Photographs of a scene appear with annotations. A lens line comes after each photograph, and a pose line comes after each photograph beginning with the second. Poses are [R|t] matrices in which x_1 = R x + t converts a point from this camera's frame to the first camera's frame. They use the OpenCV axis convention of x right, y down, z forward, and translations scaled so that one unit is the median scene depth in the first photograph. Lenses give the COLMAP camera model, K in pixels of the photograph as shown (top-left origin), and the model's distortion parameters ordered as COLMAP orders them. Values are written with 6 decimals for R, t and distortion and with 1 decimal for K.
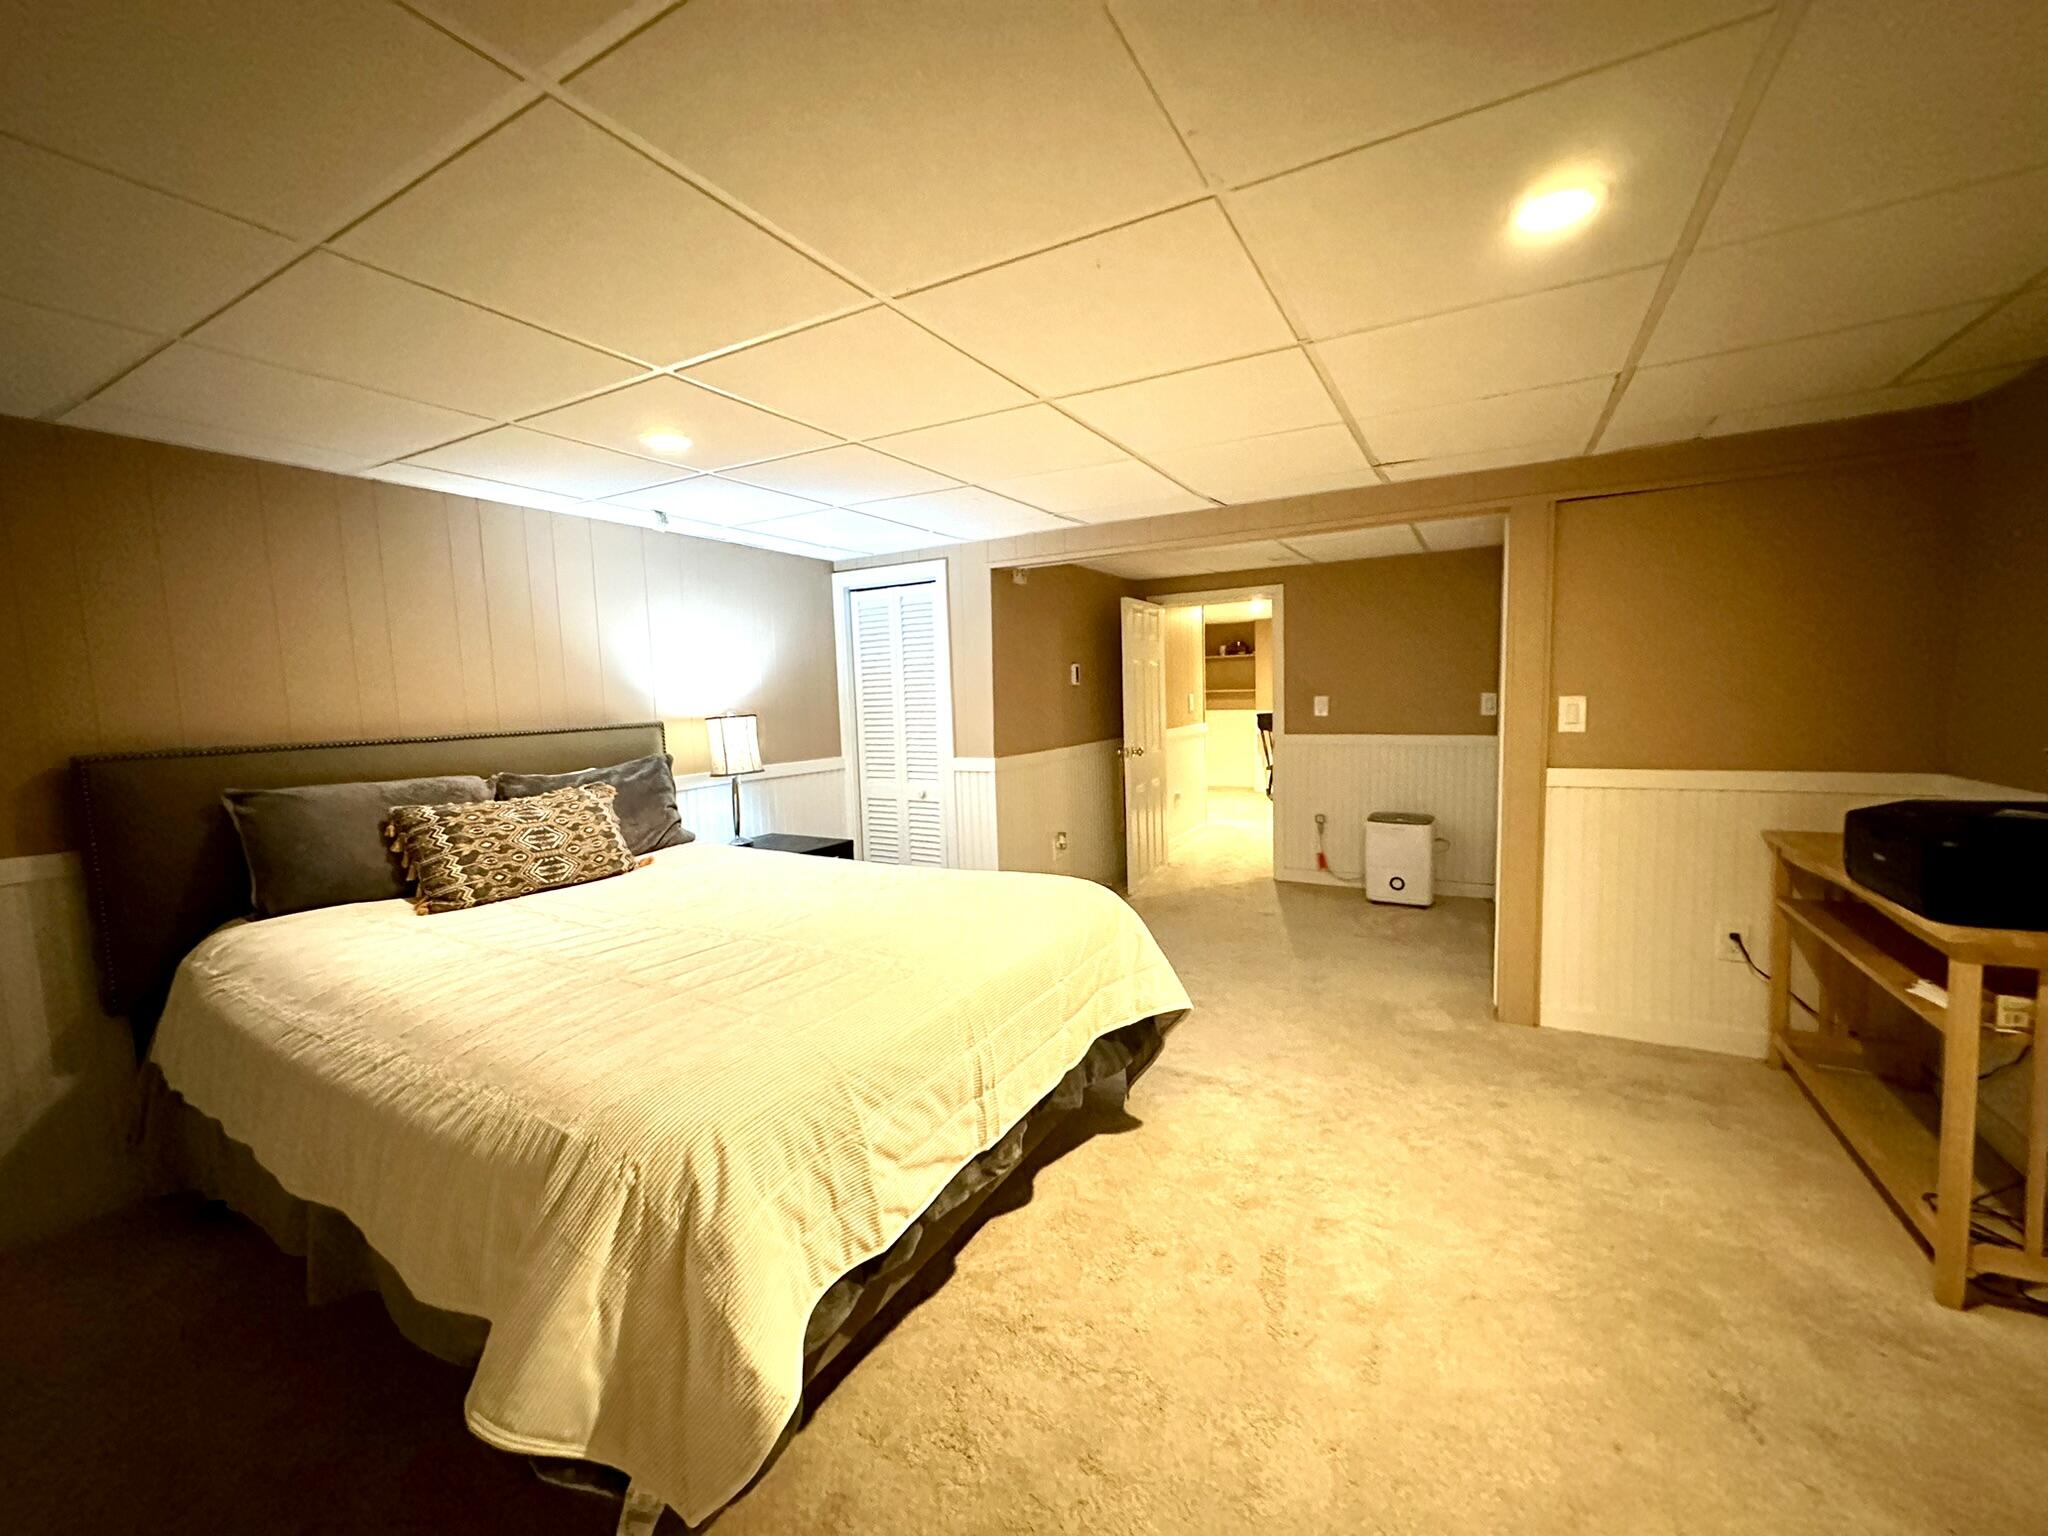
lens RADIAL K [[814.9, 0, 1028.5], [0, 814.9, 765.2], [0, 0, 1]] dist [-0.002835, 0.000808]
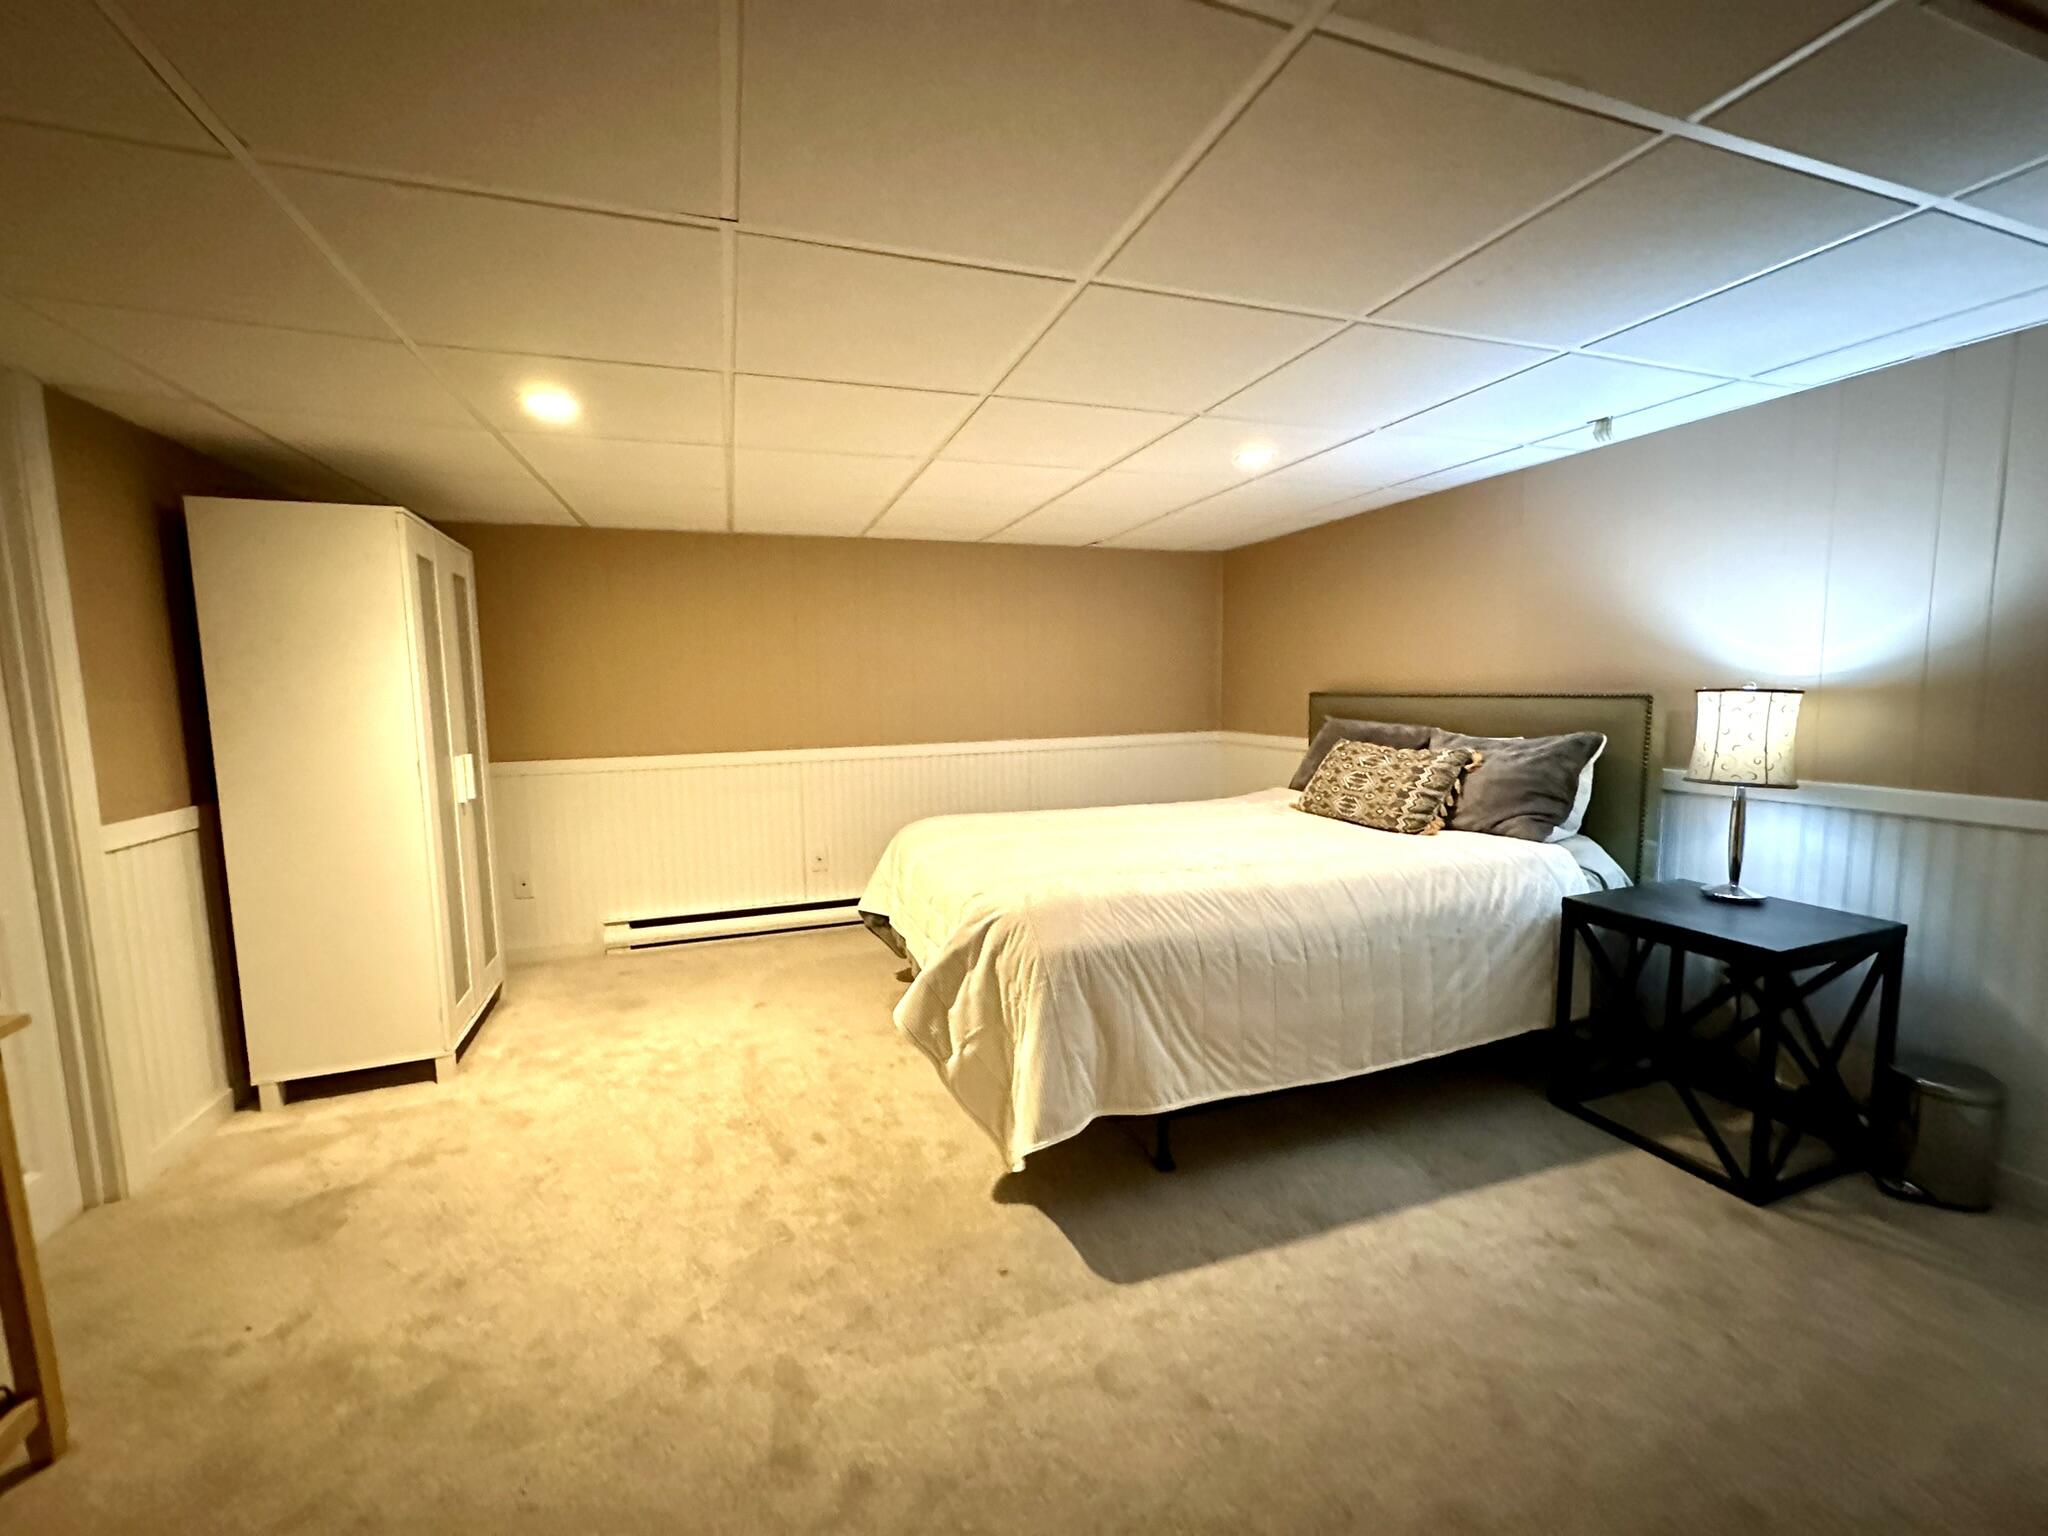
lens RADIAL K [[814.9, 0, 1018.8], [0, 814.9, 765.4], [0, 0, 1]] dist [-0.002835, 0.000808]
pose [[-0.645934, 0.126214, -0.752888, 0.617922], [-0.027308, 0.981787, 0.188014, -0.141134], [0.762905, 0.142004, -0.630723, 1.300870]]
